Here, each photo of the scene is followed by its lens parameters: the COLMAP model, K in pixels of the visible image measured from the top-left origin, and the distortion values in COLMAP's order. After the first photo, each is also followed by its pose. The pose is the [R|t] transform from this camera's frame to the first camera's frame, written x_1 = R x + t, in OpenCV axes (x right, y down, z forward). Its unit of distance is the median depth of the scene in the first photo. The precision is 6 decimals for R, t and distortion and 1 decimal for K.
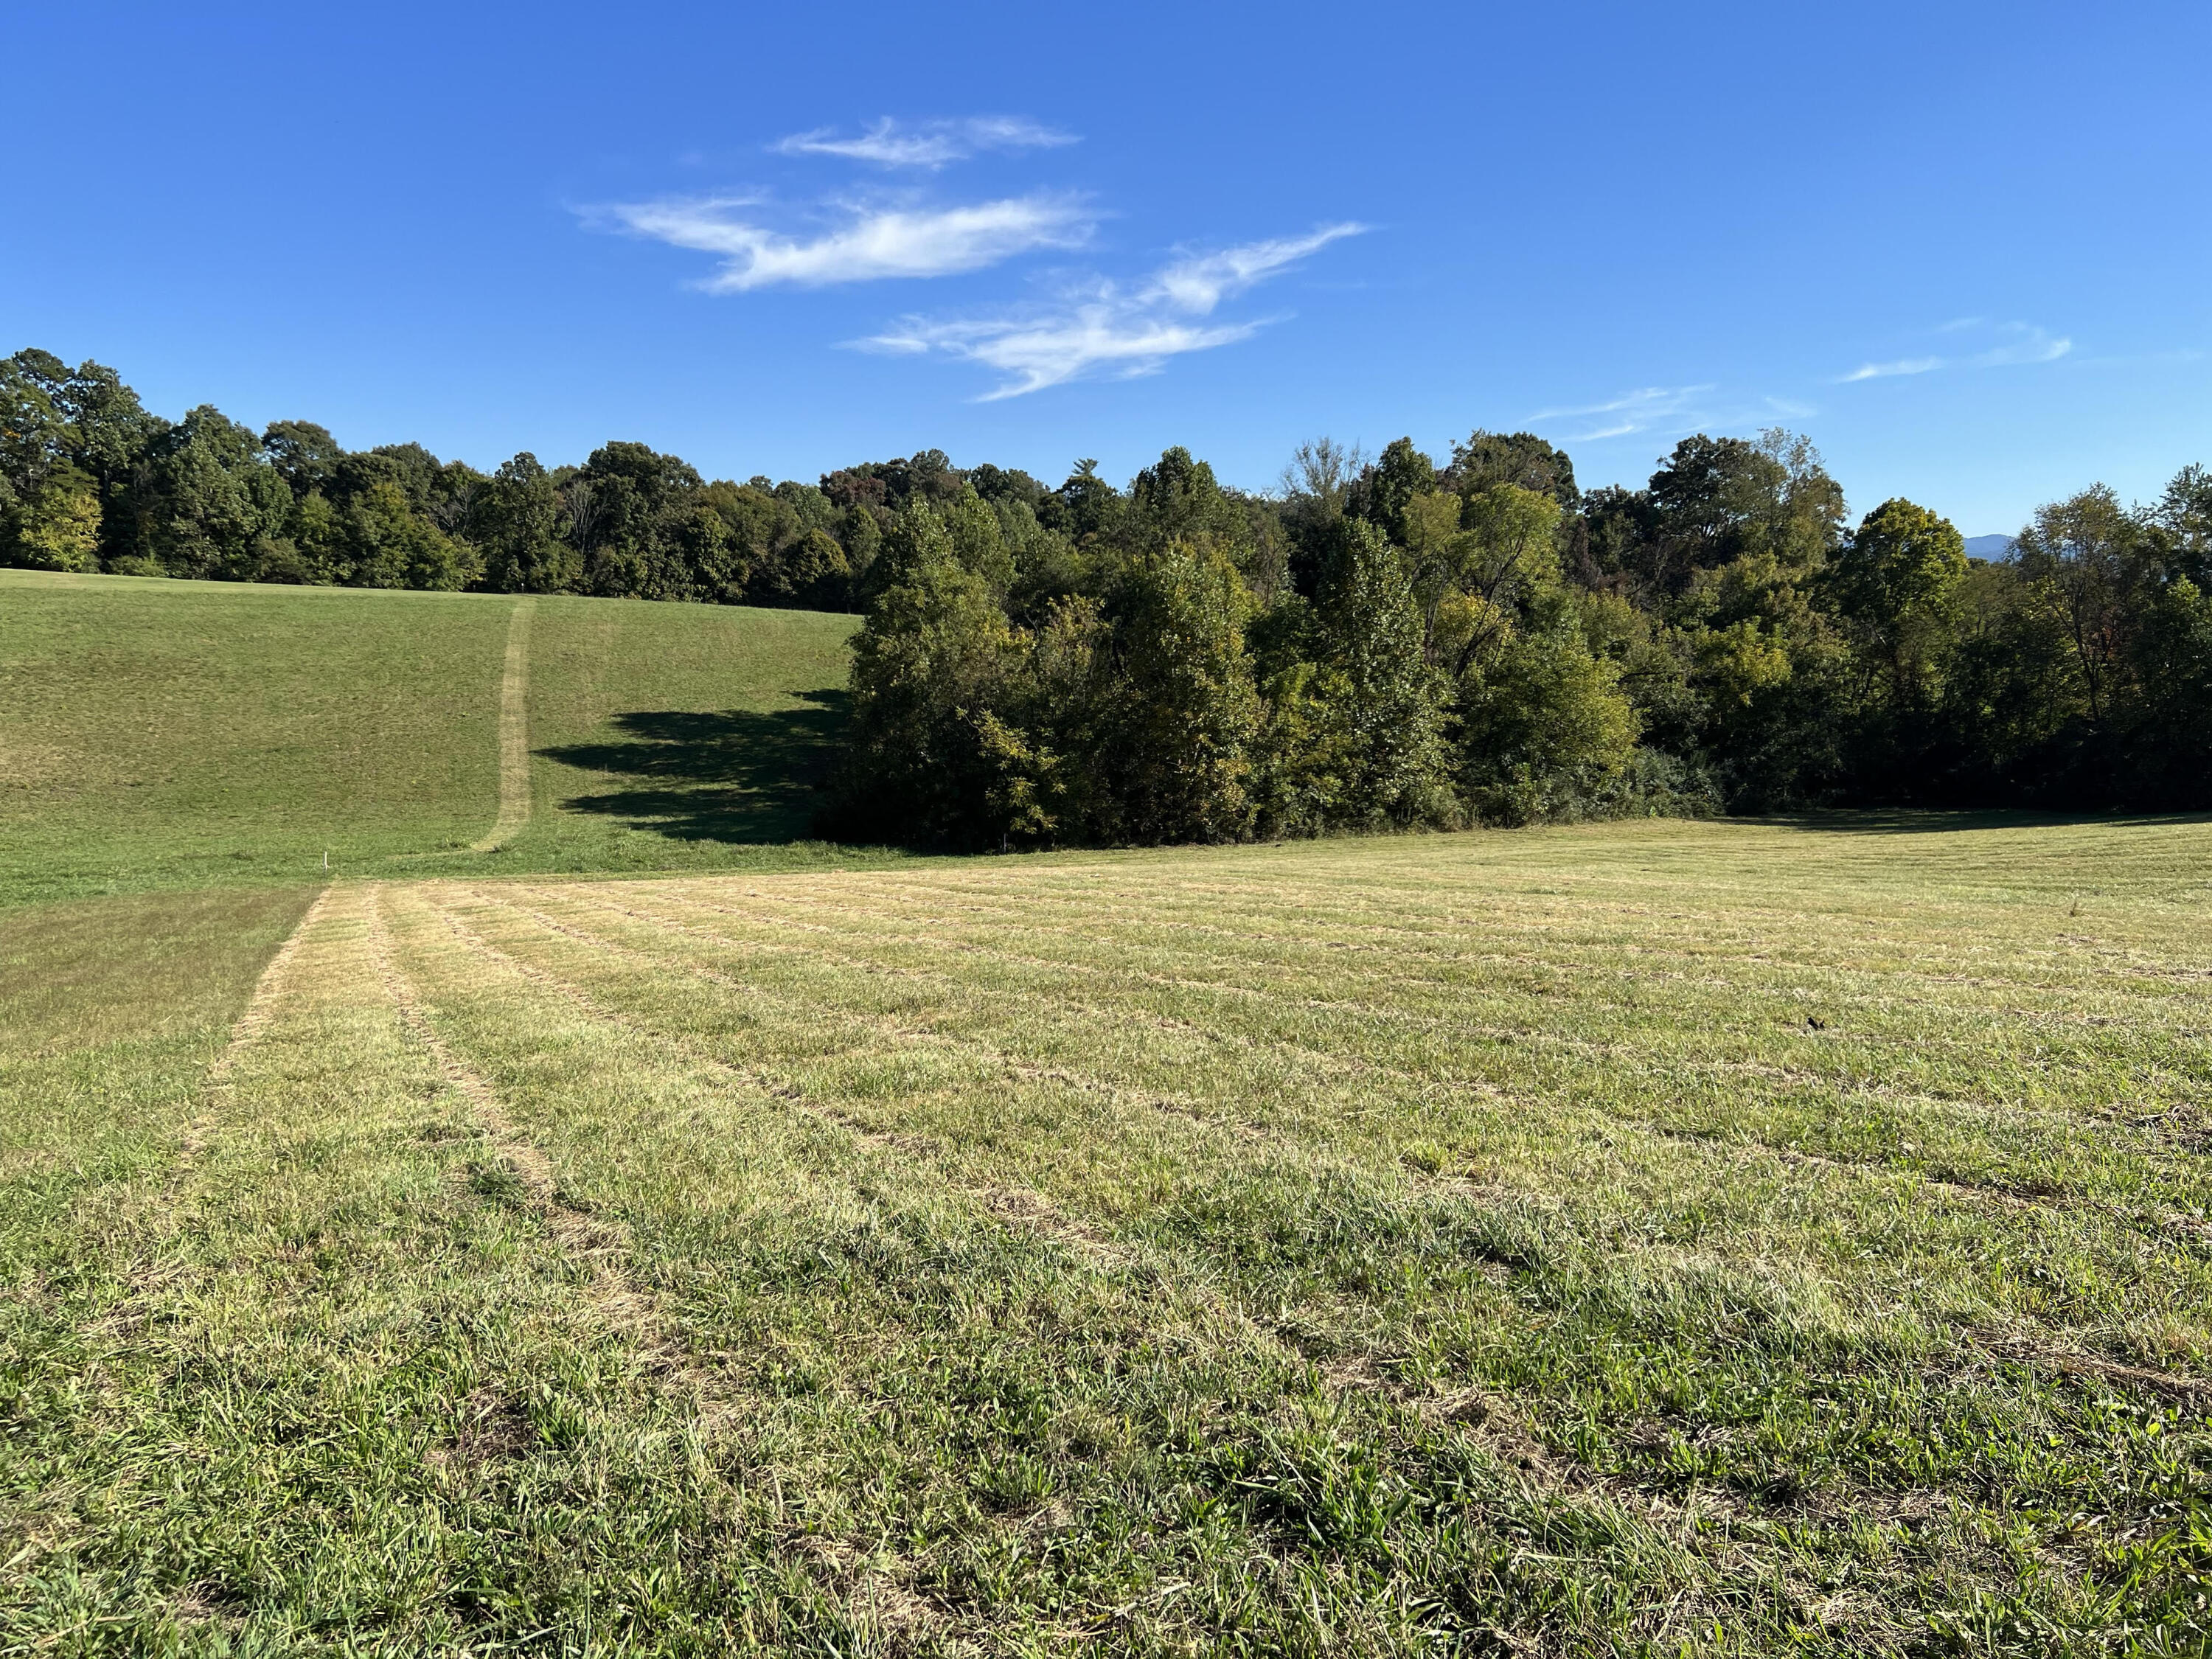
lens RADIAL K [[1667.6, 0, 1097.8], [0, 1667.6, 834.8], [0, 0, 1]] dist [0.056926, -0.058741]
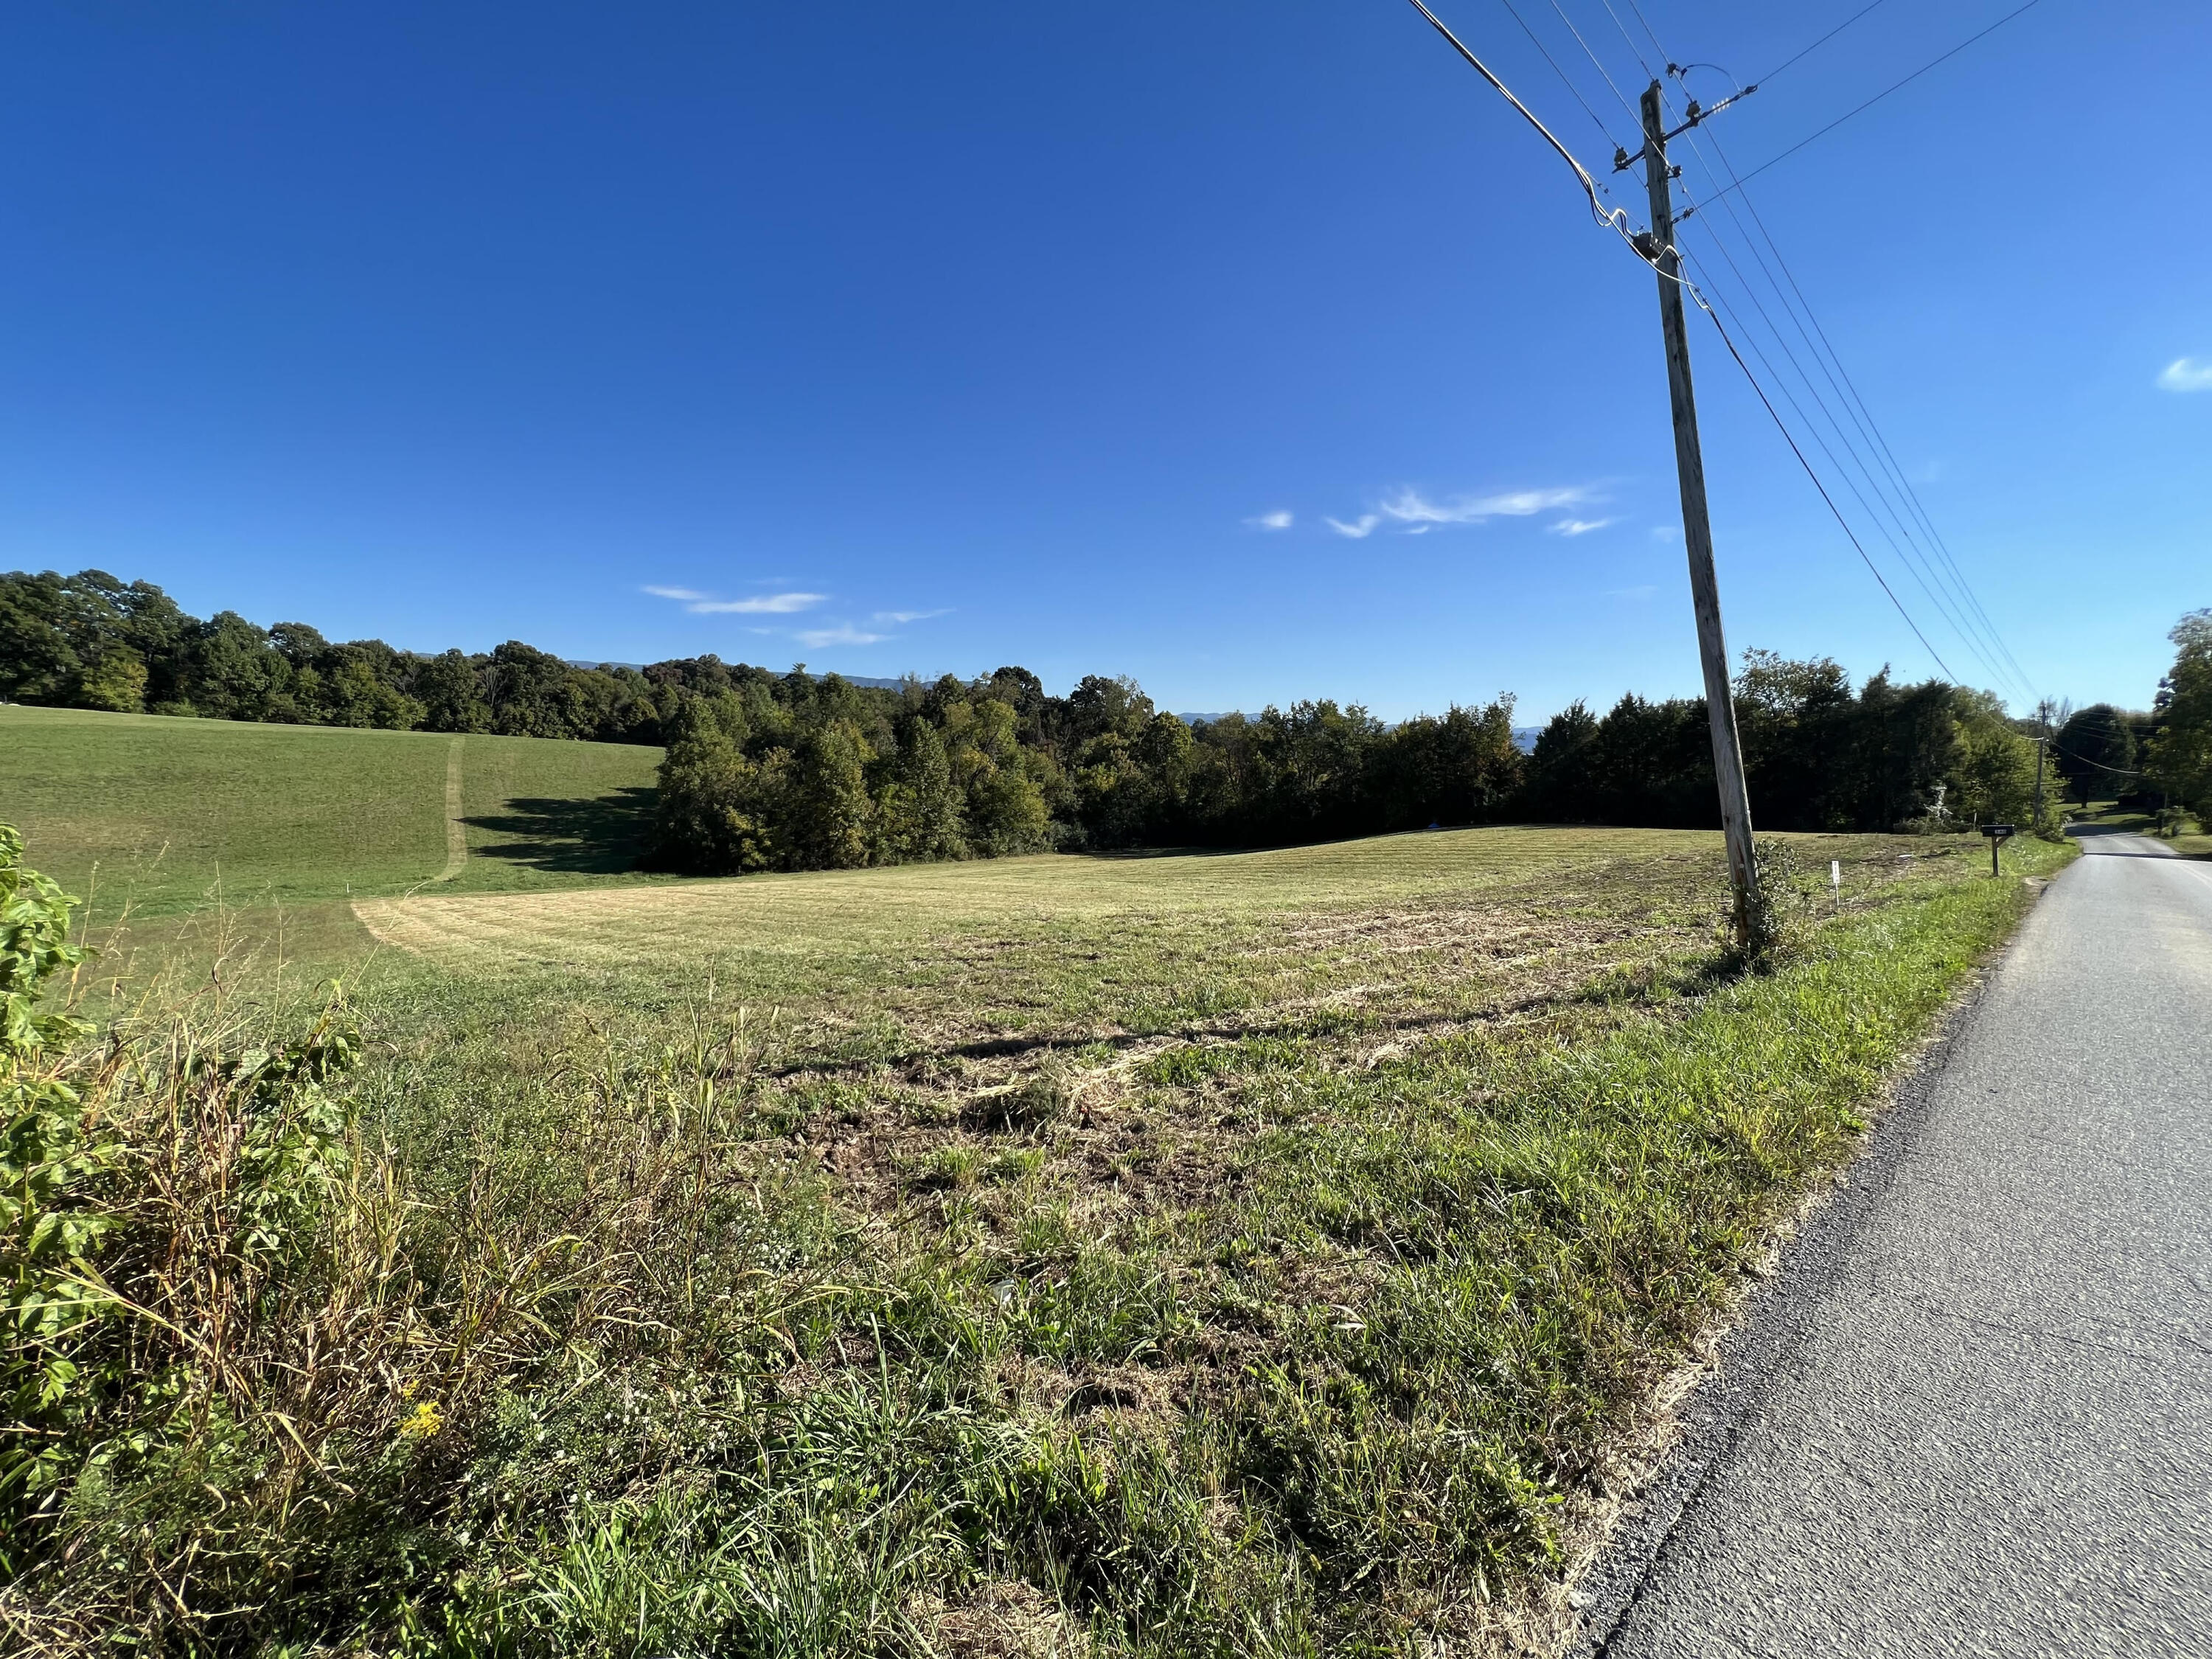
lens RADIAL K [[890.0, 0, 1096.4], [0, 890.0, 825.1], [0, 0, 1]] dist [0.001139, 0.002225]
pose [[0.953395, -0.004369, 0.301692, 0.024130], [0.015864, 0.999238, -0.035663, -0.003827], [-0.301307, 0.038787, 0.952738, -0.129643]]
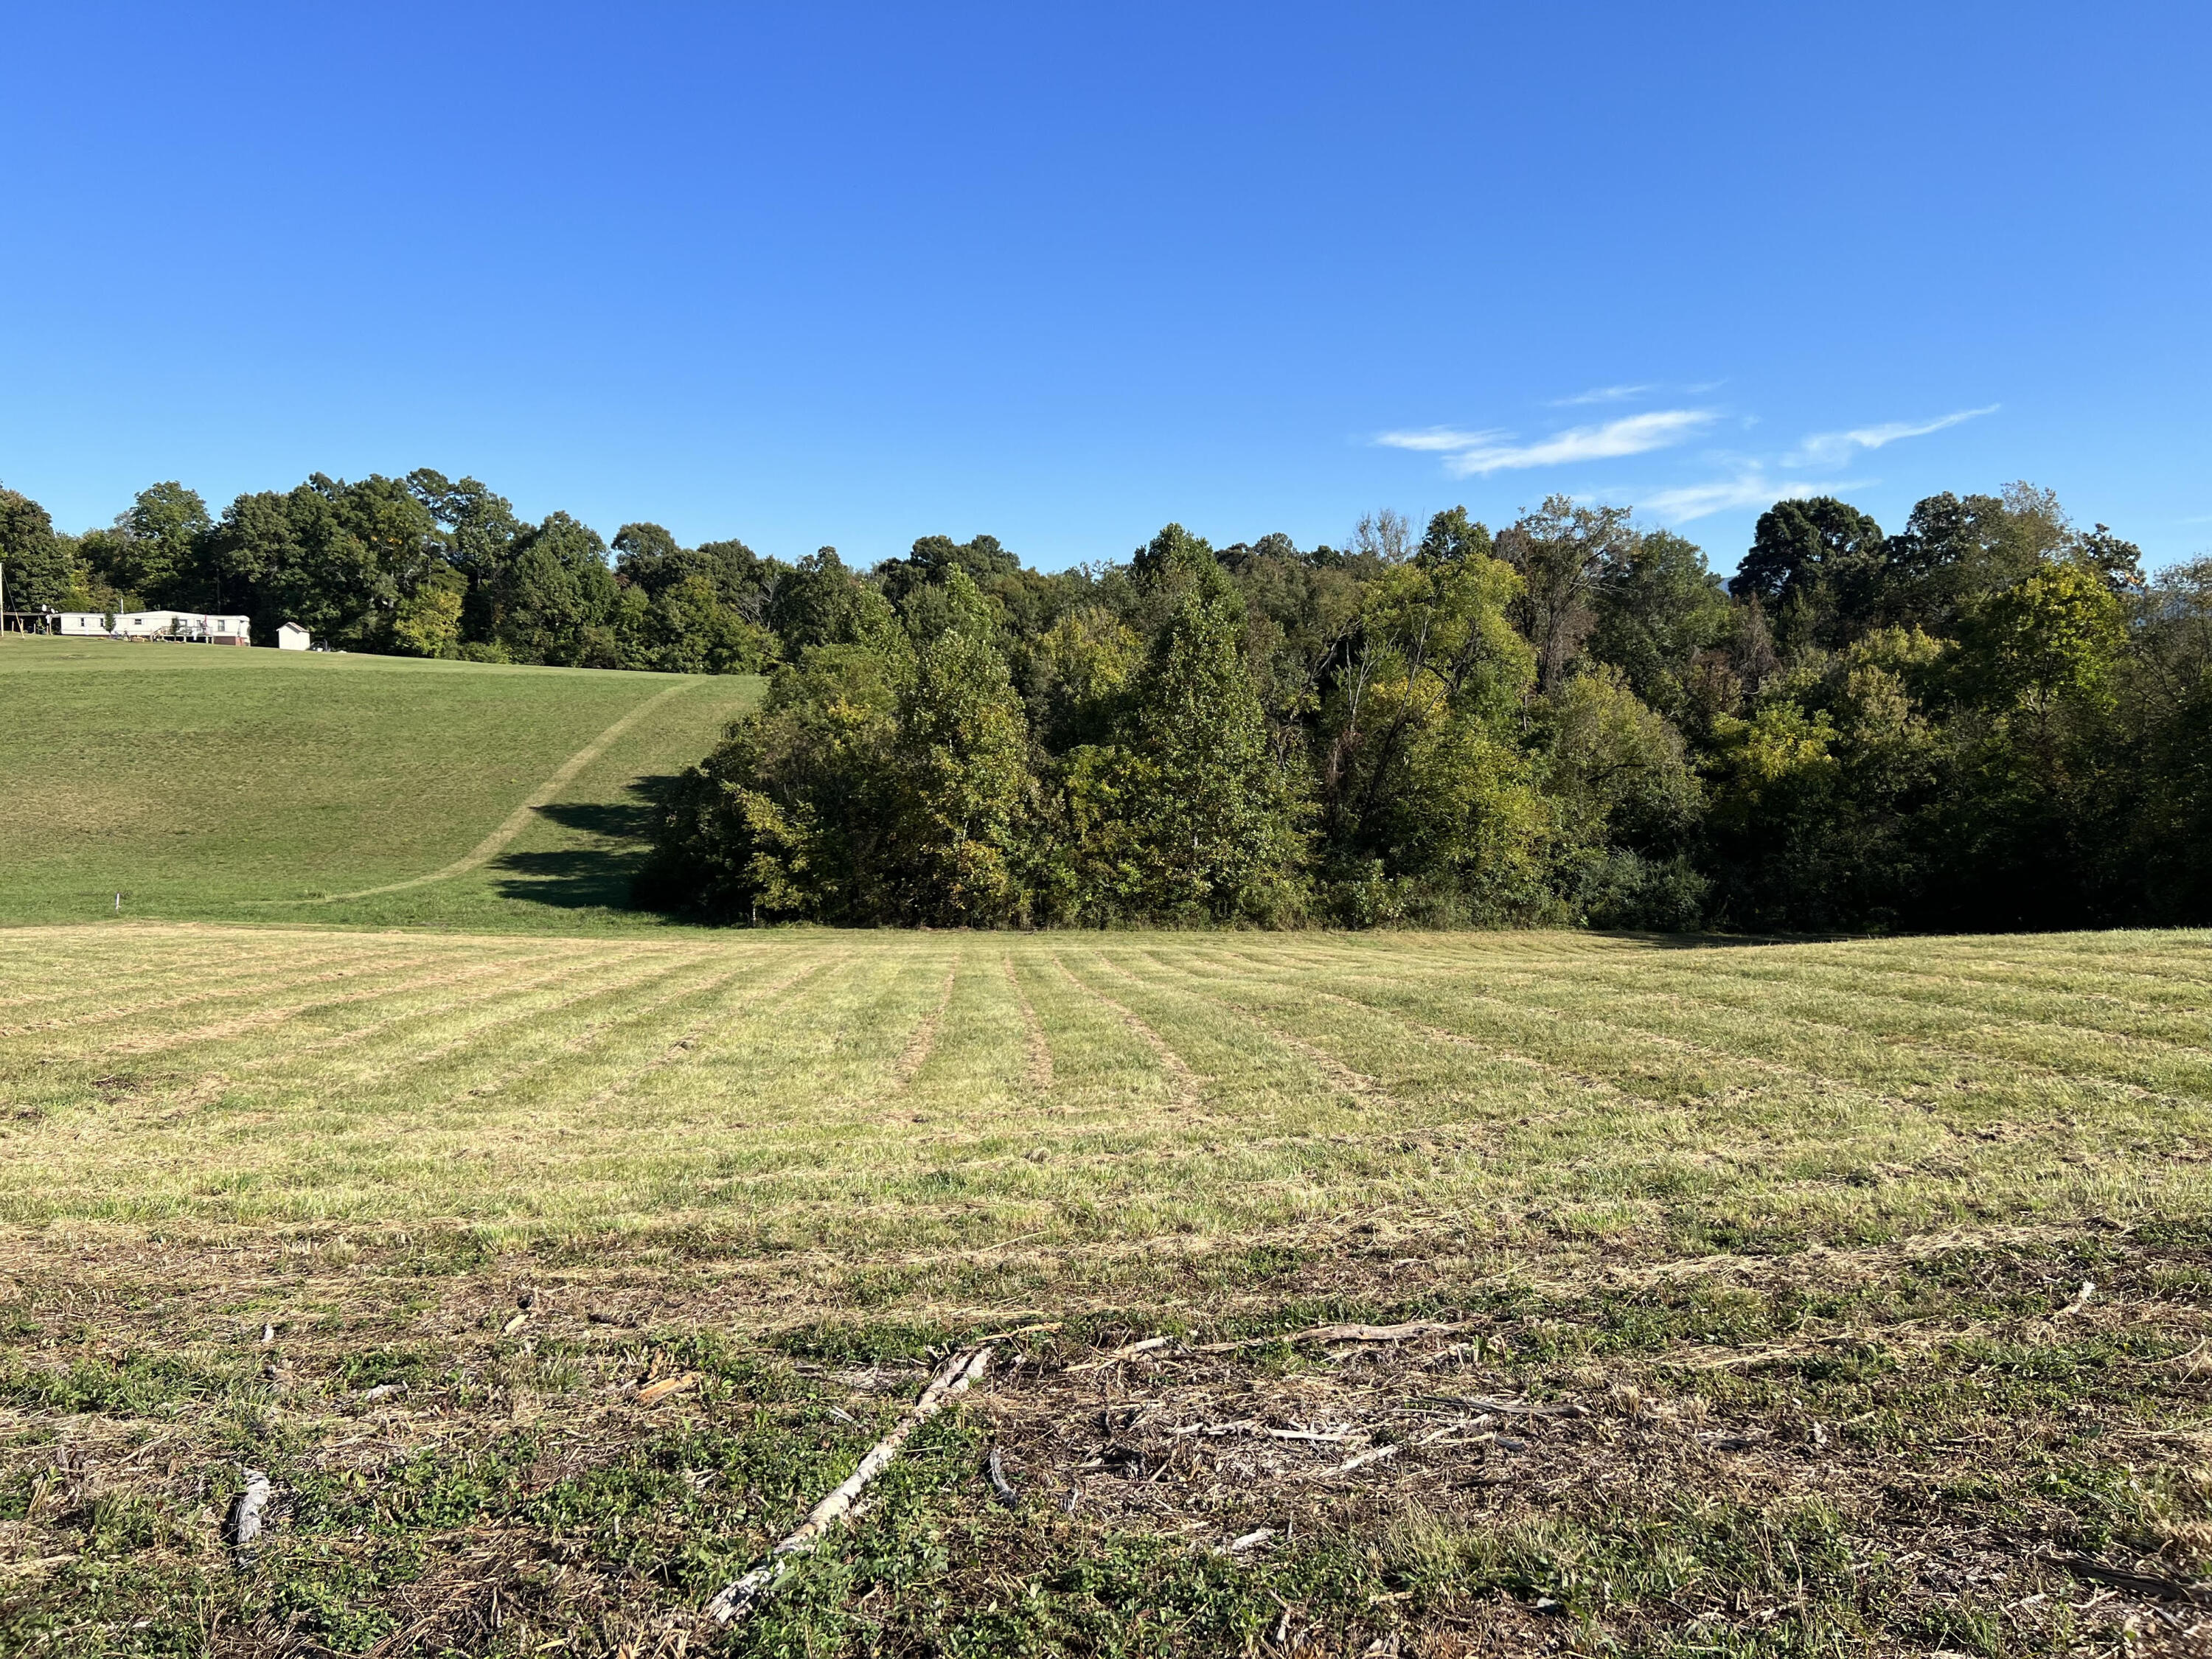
lens RADIAL K [[1667.6, 0, 1097.8], [0, 1667.6, 834.8], [0, 0, 1]] dist [0.056926, -0.058741]
pose [[0.945591, 0.033468, -0.323631, 0.345572], [-0.049504, 0.997914, -0.041445, -0.009478], [0.321569, 0.055211, 0.945275, 0.083183]]
